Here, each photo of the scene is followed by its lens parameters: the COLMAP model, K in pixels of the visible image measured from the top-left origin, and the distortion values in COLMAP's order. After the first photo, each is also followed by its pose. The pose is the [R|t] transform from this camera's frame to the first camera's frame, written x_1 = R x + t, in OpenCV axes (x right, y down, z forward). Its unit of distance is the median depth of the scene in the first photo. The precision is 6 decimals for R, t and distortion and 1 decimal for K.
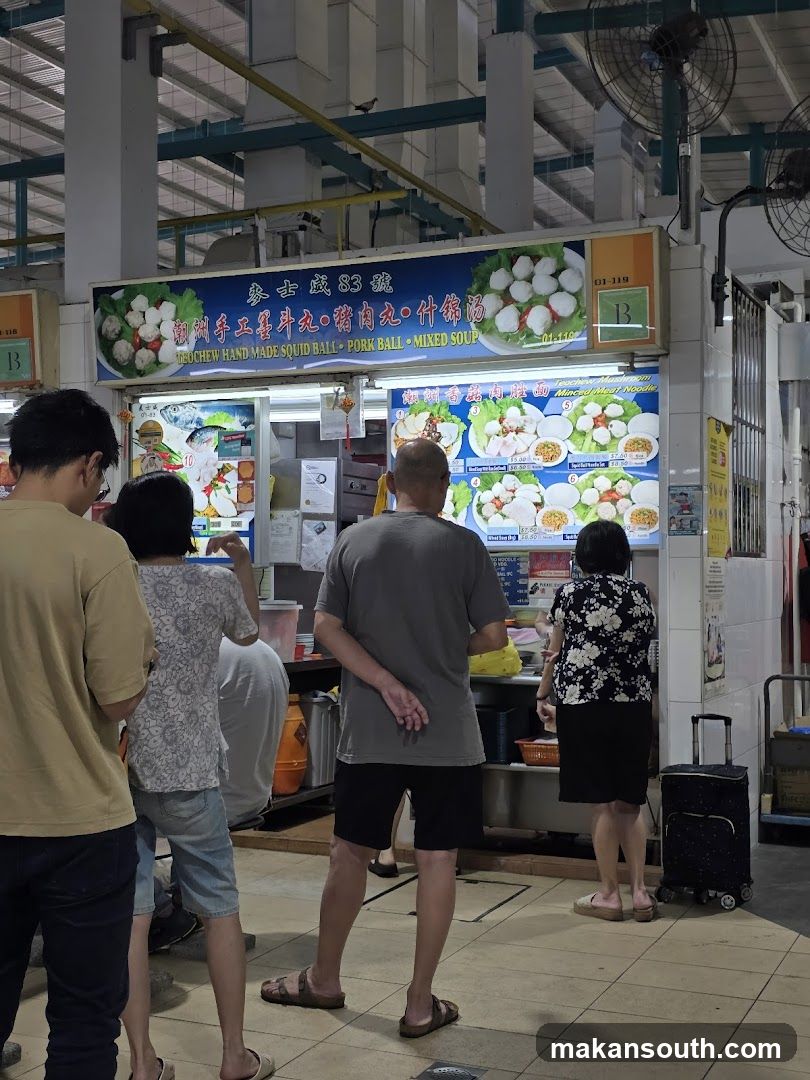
lens RADIAL K [[1405.5, 0, 404.3], [0, 1405.5, 551.8], [0, 0, 1]] dist [0.198877, -0.401158]
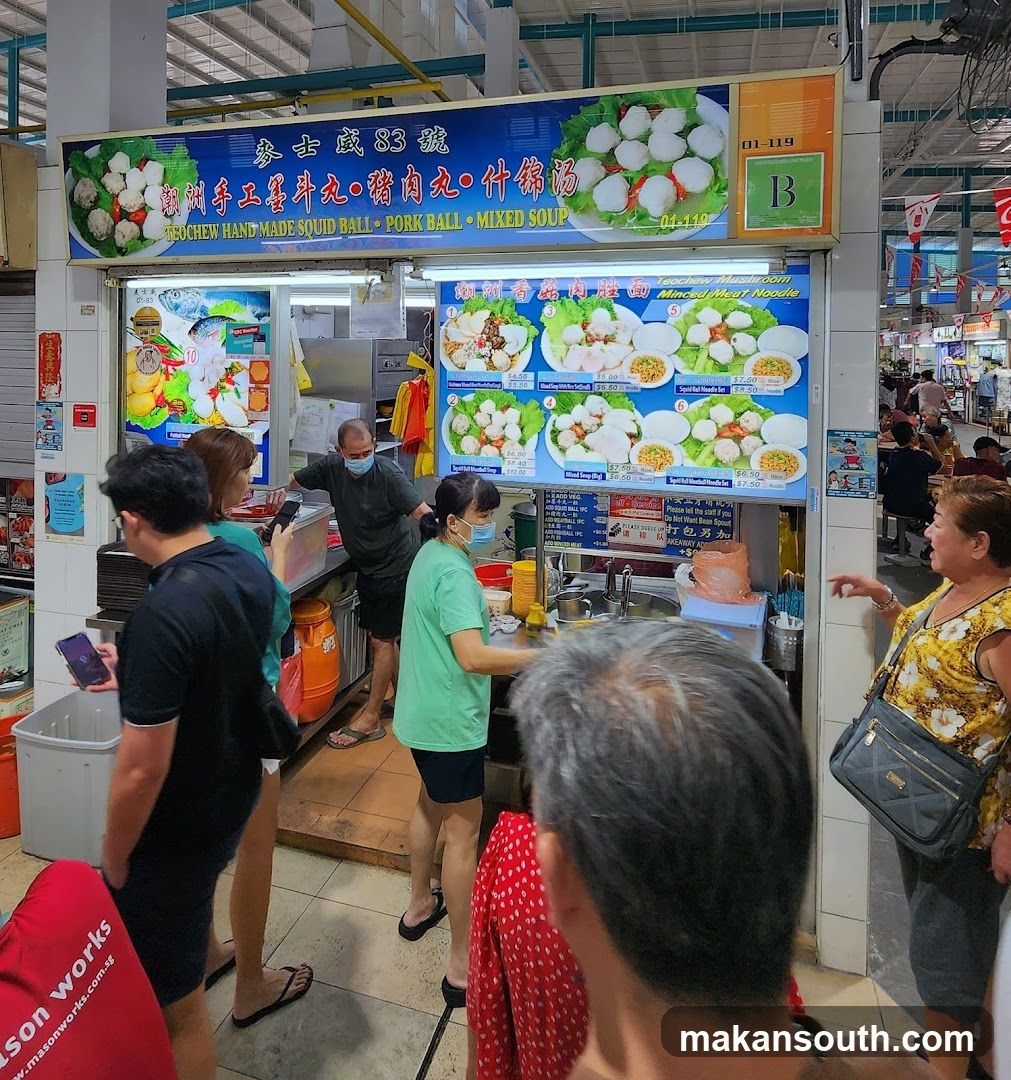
lens RADIAL K [[724.0, 0, 511.7], [0, 724.0, 362.7], [0, 0, 1]] dist [0.003062, 0.004053]
pose [[0.990198, 0.008516, 0.139409, -0.027020], [-0.012601, 0.999516, 0.028450, -0.083265], [-0.139099, -0.029928, 0.989826, 0.605206]]
